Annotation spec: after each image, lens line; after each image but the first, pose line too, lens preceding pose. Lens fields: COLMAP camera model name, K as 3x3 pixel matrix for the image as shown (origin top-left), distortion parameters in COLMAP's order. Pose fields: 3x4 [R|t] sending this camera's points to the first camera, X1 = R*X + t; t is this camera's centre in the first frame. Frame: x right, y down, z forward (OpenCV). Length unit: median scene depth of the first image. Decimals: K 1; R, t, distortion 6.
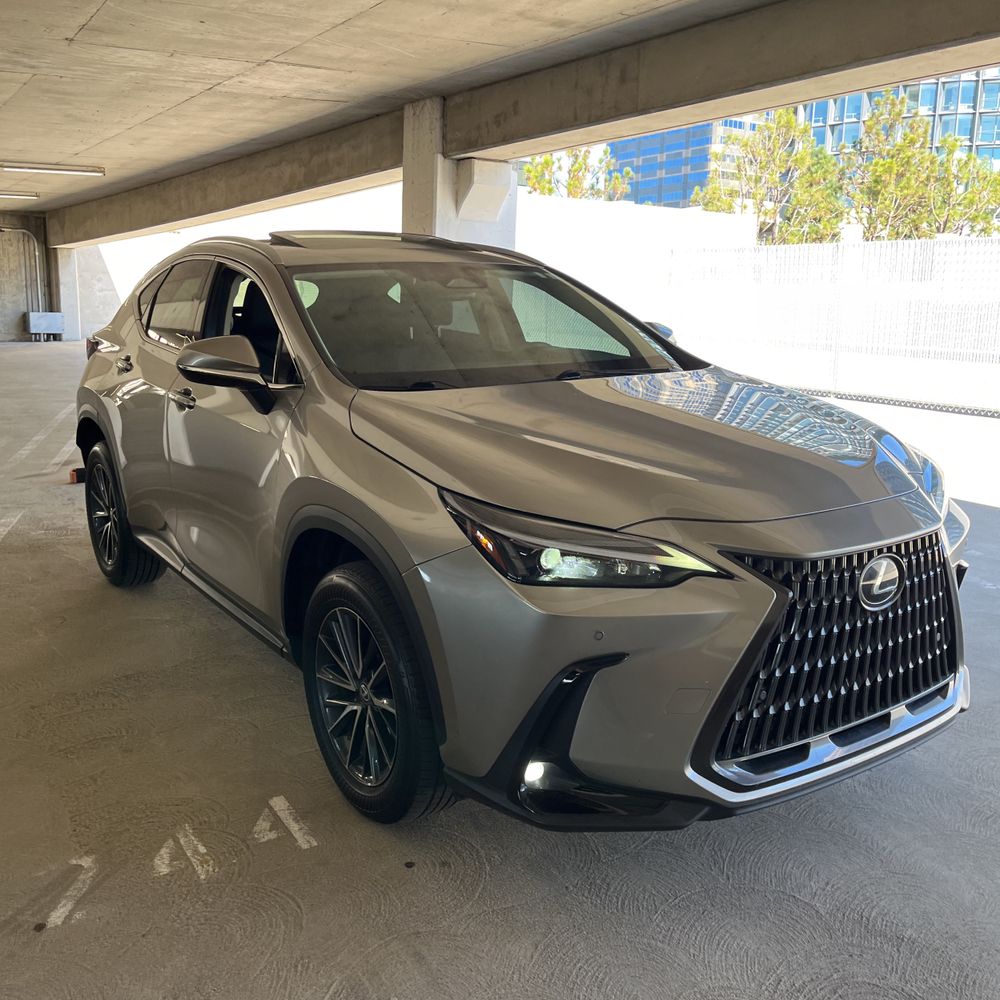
lens RADIAL K [[1017.1, 0, 500.0], [0, 1017.1, 500.0], [0, 0, 1]] dist [0.004218, 0.003924]
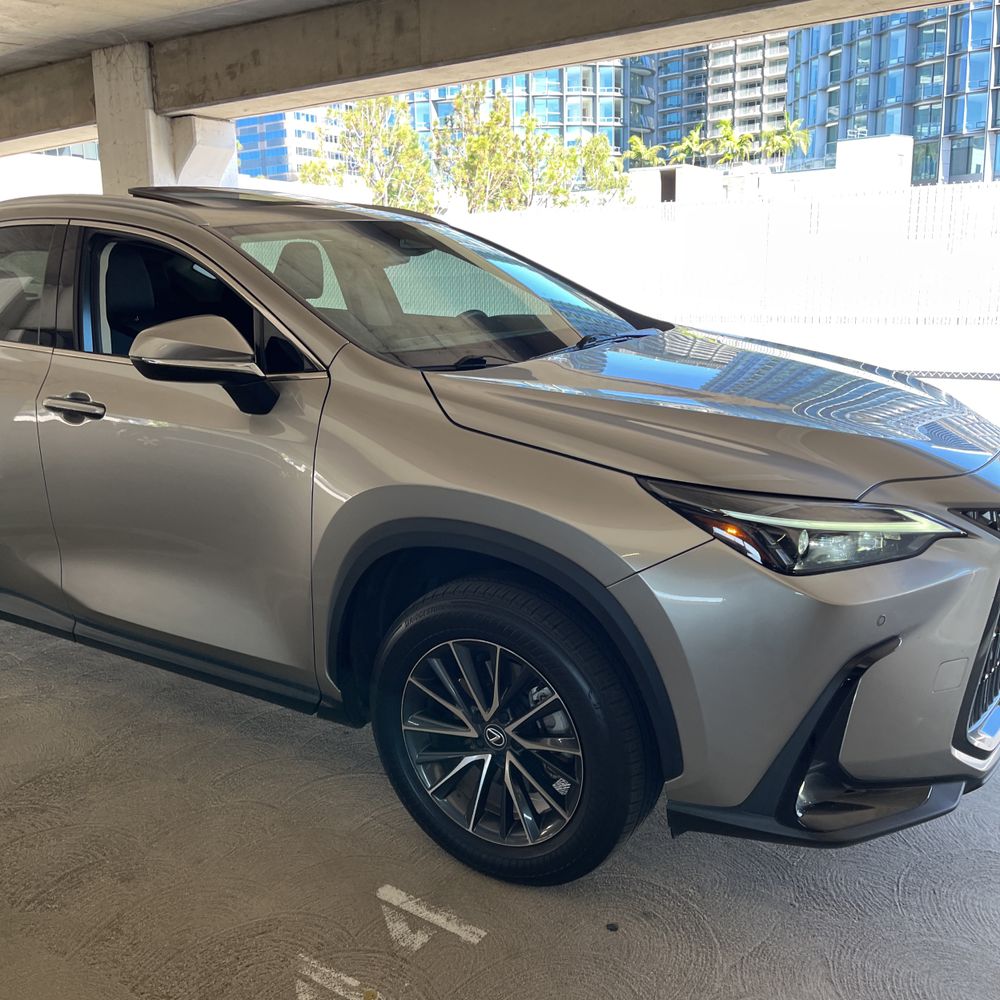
lens RADIAL K [[1007.8, 0, 500.0], [0, 1007.8, 500.0], [0, 0, 1]] dist [0.026421, -0.024448]
pose [[0.920834, -0.119566, 0.371173, -0.155769], [0.111305, 0.992826, 0.043686, -0.013837], [-0.373733, 0.001086, 0.927536, 0.090441]]
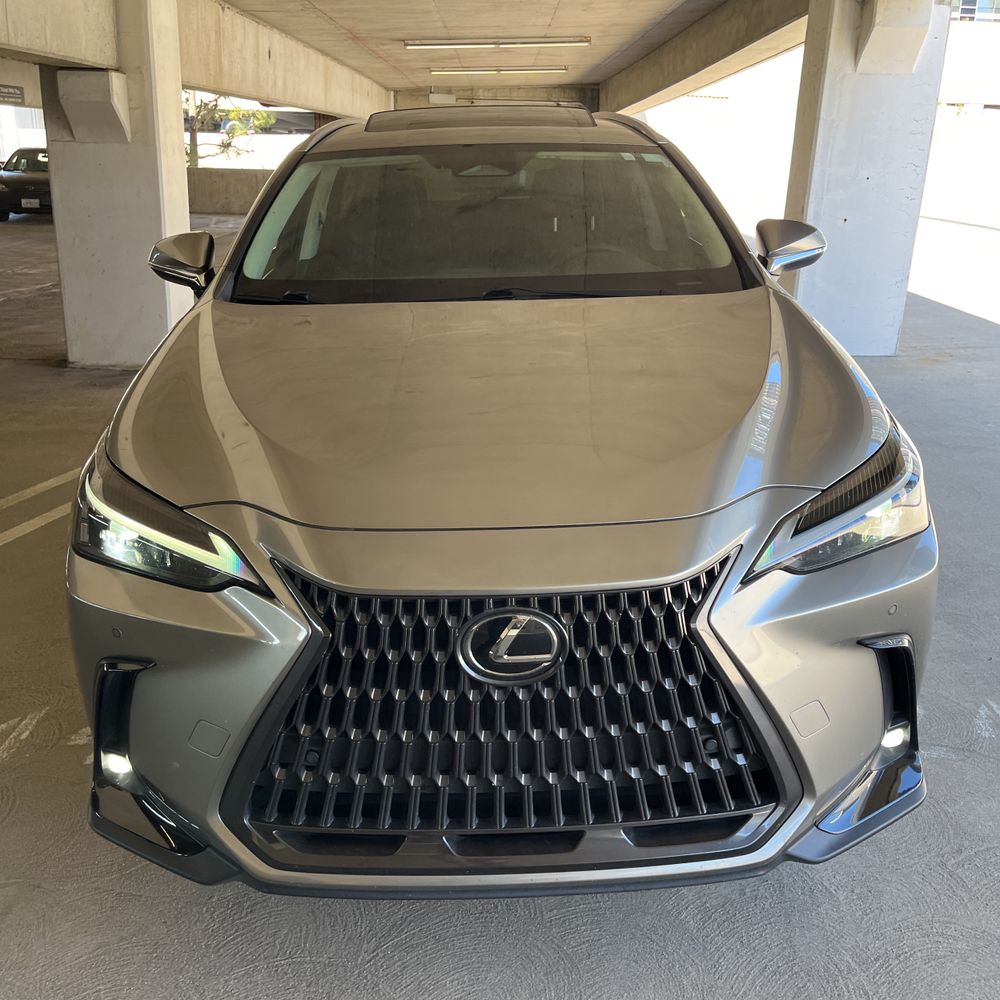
lens RADIAL K [[1026.2, 0, 500.0], [0, 1026.2, 500.0], [0, 0, 1]] dist [0.011296, -0.006324]
pose [[0.834405, 0.156729, -0.528398, 0.229274], [-0.091696, 0.984830, 0.147312, -0.036884], [0.543471, -0.074465, 0.836119, 0.139871]]
